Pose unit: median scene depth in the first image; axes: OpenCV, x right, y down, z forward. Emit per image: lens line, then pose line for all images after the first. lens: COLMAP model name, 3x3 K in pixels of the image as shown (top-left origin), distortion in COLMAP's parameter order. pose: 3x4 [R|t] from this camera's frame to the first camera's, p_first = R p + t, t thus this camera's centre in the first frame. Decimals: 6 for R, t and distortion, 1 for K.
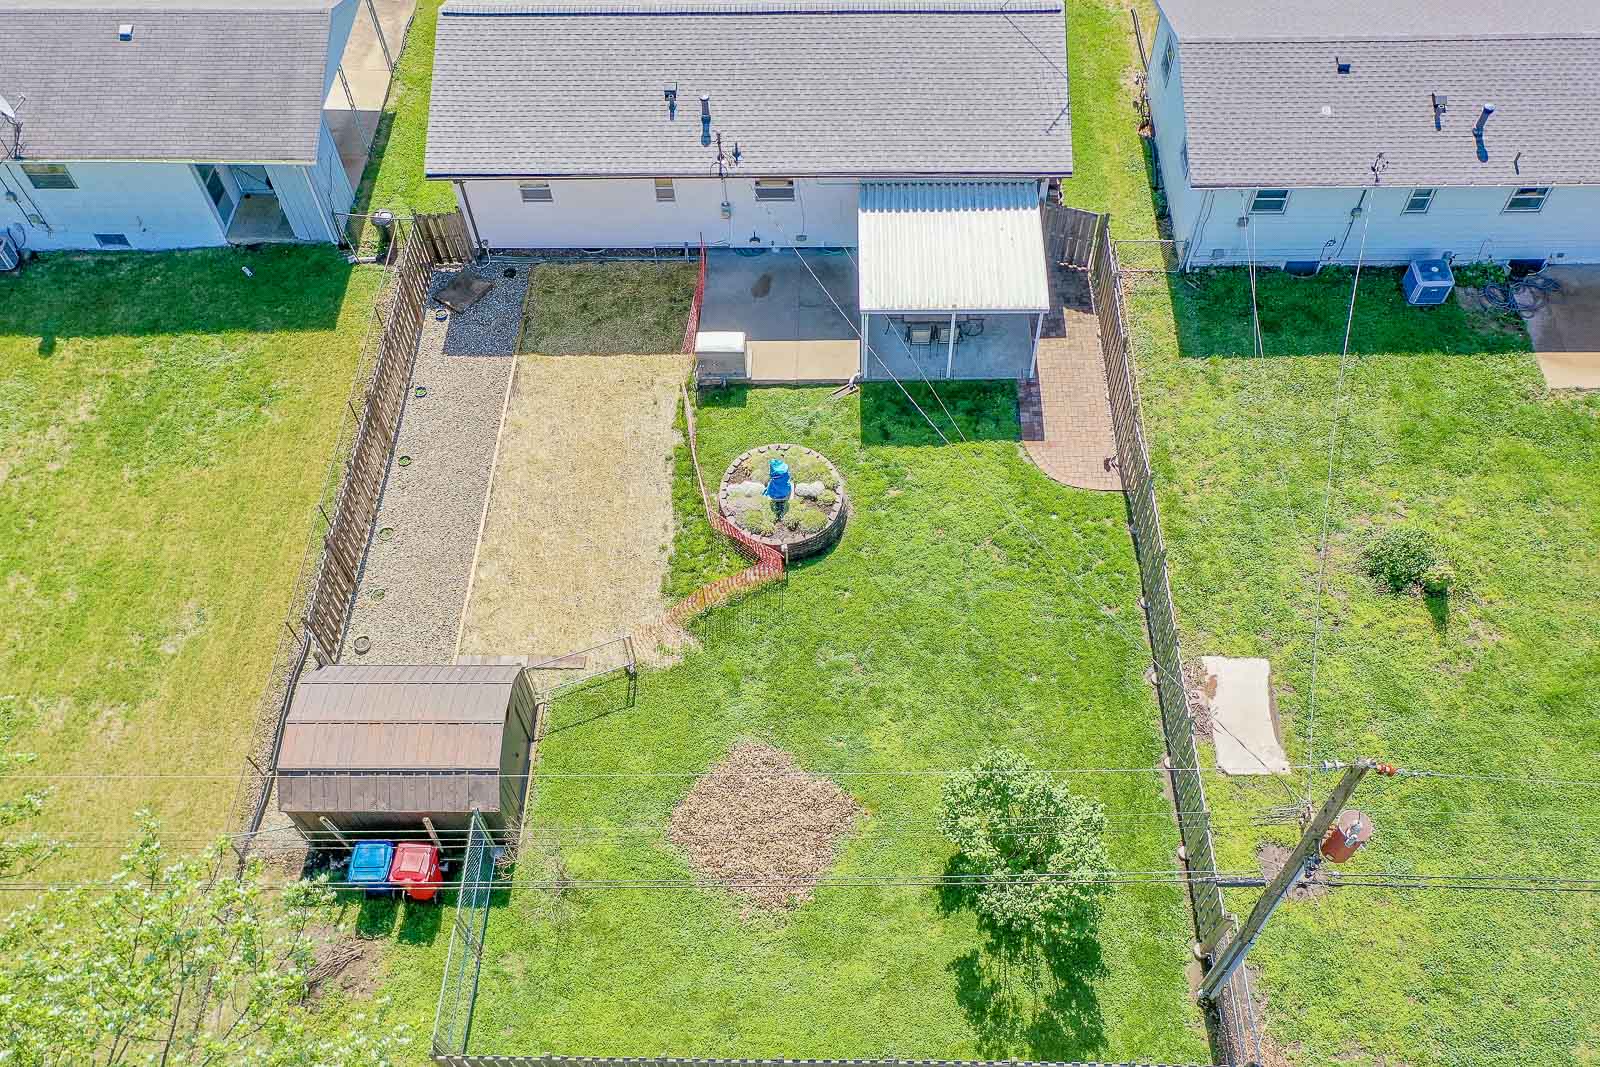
lens RADIAL K [[1326.1, 0, 804.4], [0, 1326.1, 572.5], [0, 0, 1]] dist [0.016498, 0.004002]
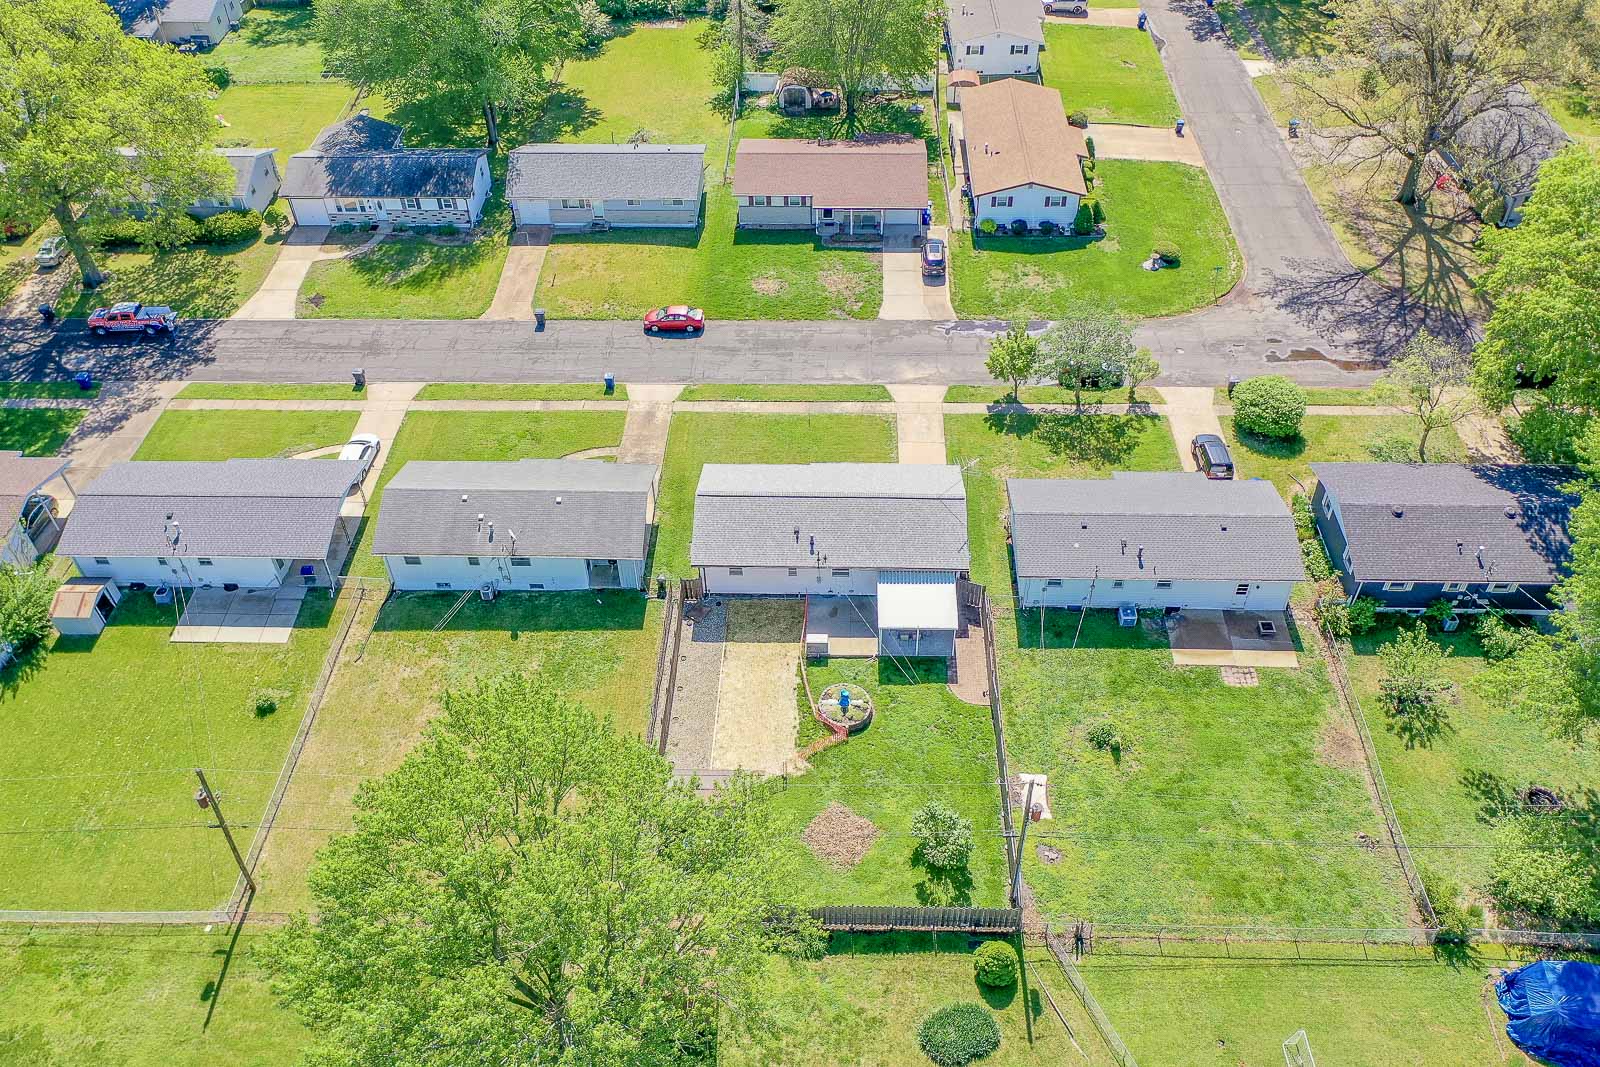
lens RADIAL K [[1326.1, 0, 804.4], [0, 1326.1, 572.5], [0, 0, 1]] dist [0.016498, 0.004002]
pose [[0.999887, 0.014537, 0.003850, -0.094907], [-0.013643, 0.984580, -0.174401, 0.113059], [-0.006326, 0.174328, 0.984667, -1.265239]]
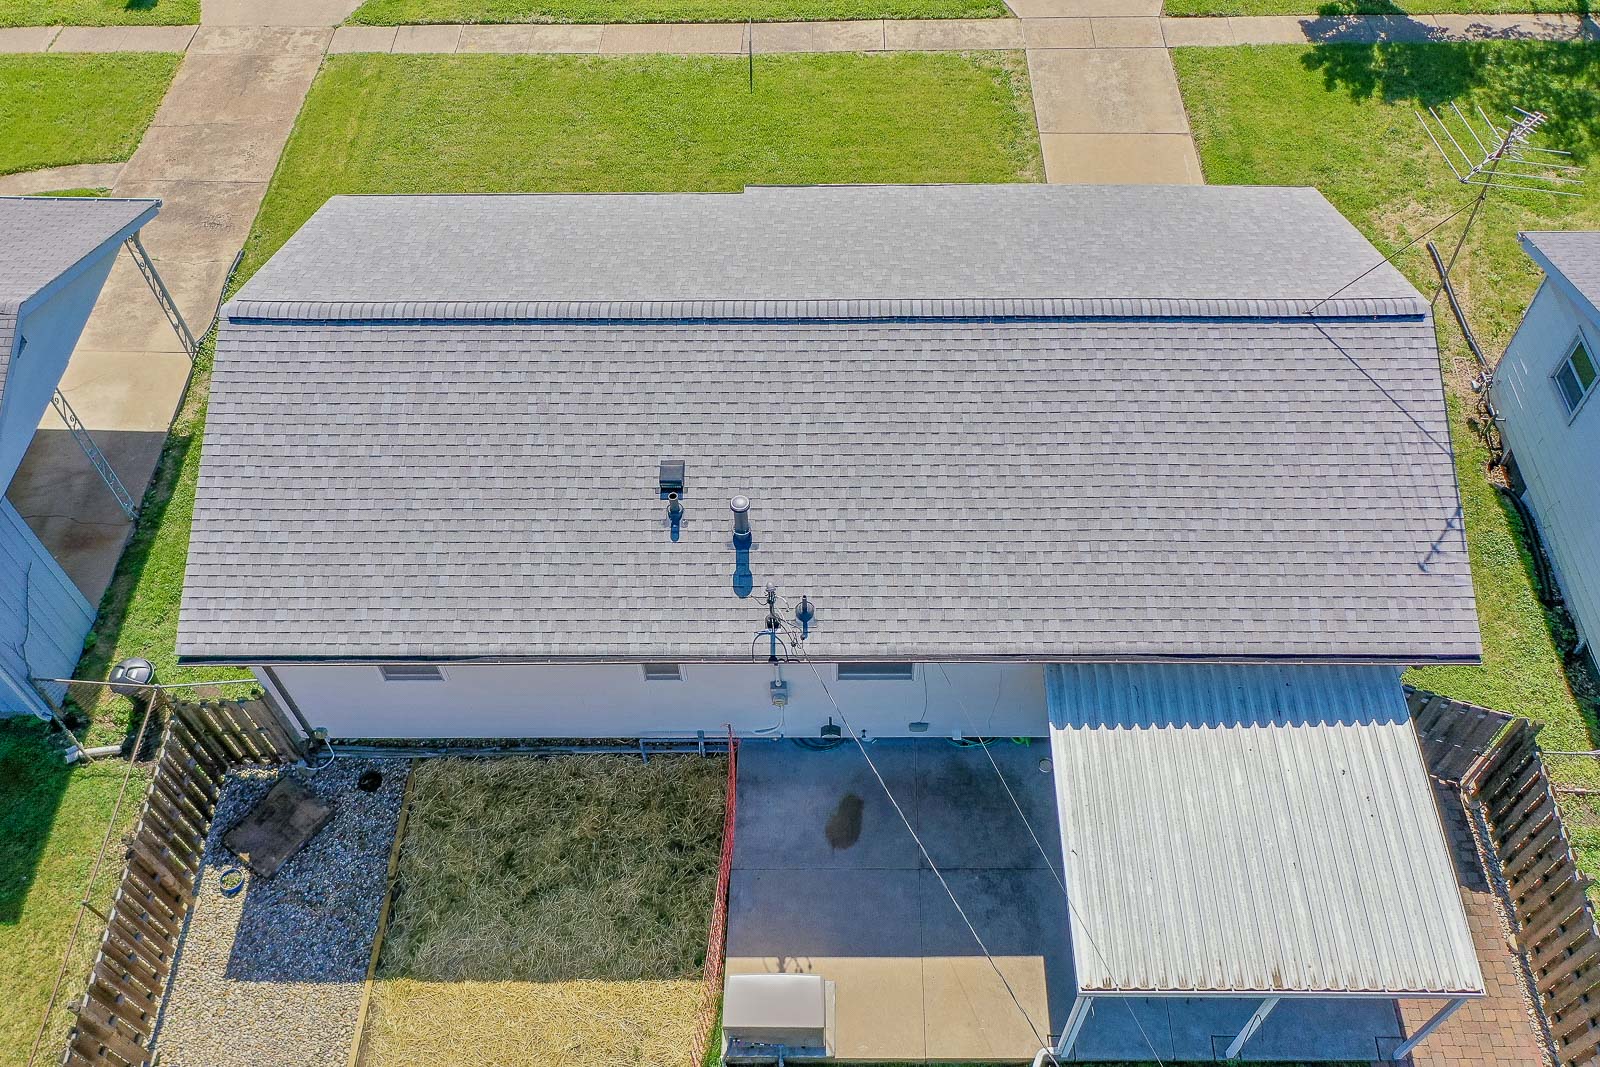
lens RADIAL K [[1296.3, 0, 814.4], [0, 1296.3, 592.9], [0, 0, 1]] dist [0.012293, 0.007269]
pose [[0.999833, -0.005708, 0.017380, -0.055244], [0.006072, 0.999762, -0.020967, -0.309639], [-0.017256, 0.021069, 0.999629, 0.506885]]
